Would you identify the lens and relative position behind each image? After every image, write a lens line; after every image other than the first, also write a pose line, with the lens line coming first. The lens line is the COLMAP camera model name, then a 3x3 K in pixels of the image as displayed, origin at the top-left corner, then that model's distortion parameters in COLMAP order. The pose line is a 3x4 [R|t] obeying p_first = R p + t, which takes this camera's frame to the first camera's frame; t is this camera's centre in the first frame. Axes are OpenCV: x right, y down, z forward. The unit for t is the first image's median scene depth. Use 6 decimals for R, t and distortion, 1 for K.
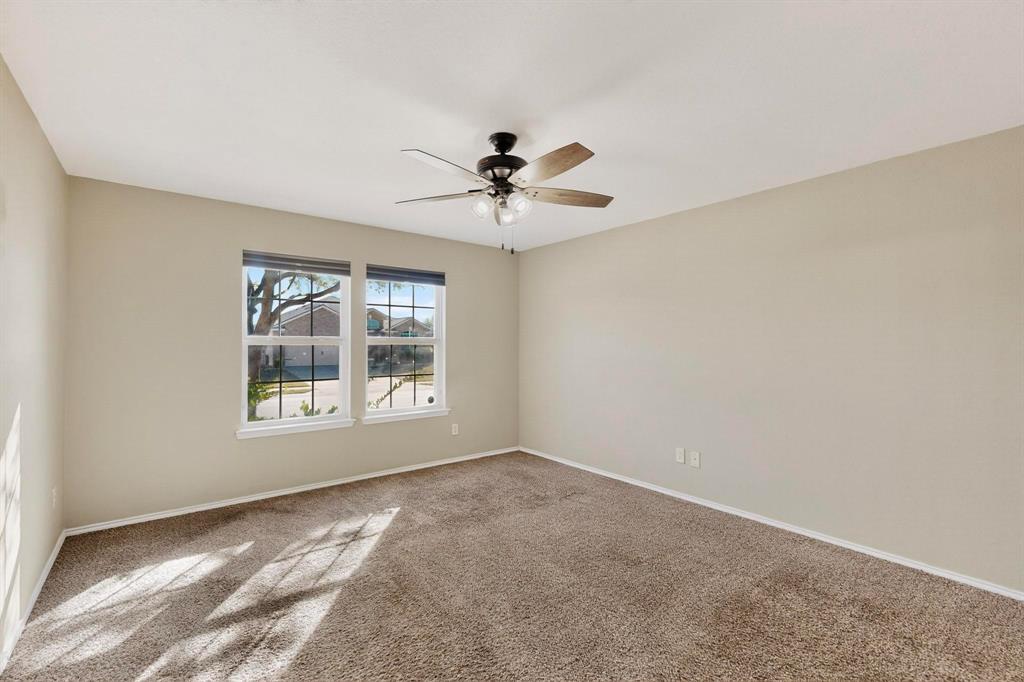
lens RADIAL K [[445.0, 0, 512.0], [0, 445.0, 341.0], [0, 0, 1]] dist [0.008974, 0.000046]
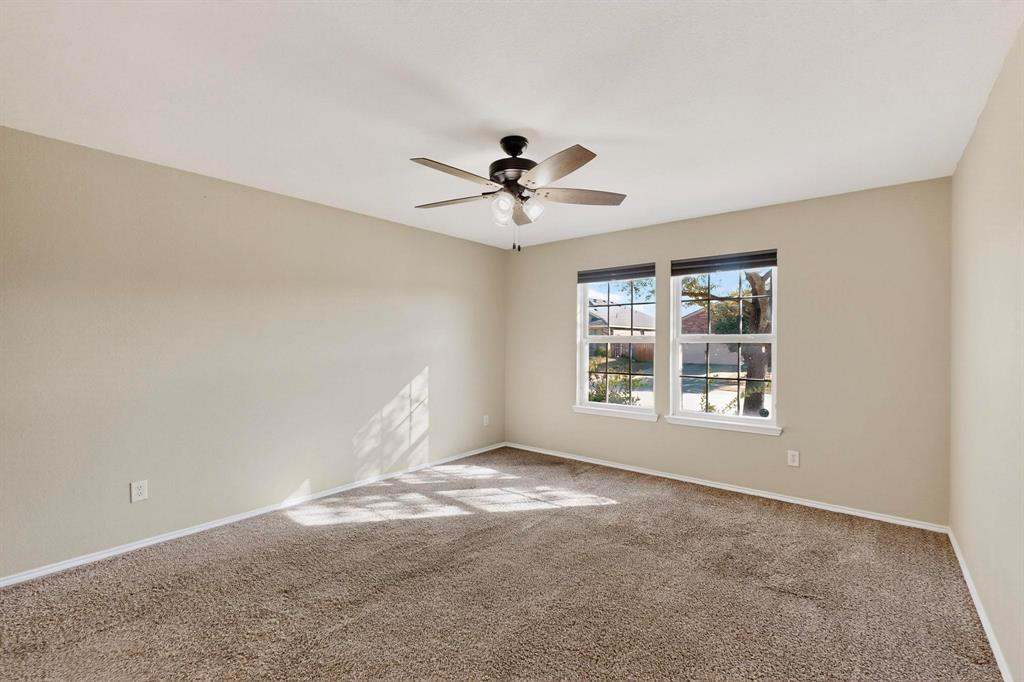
lens RADIAL K [[445.0, 0, 512.0], [0, 445.0, 341.0], [0, 0, 1]] dist [0.008974, 0.000046]
pose [[0.218855, -0.001504, -0.975756, 0.738691], [0.003173, 0.999995, -0.000830, 0.005154], [0.975752, -0.002915, 0.218858, 0.579155]]
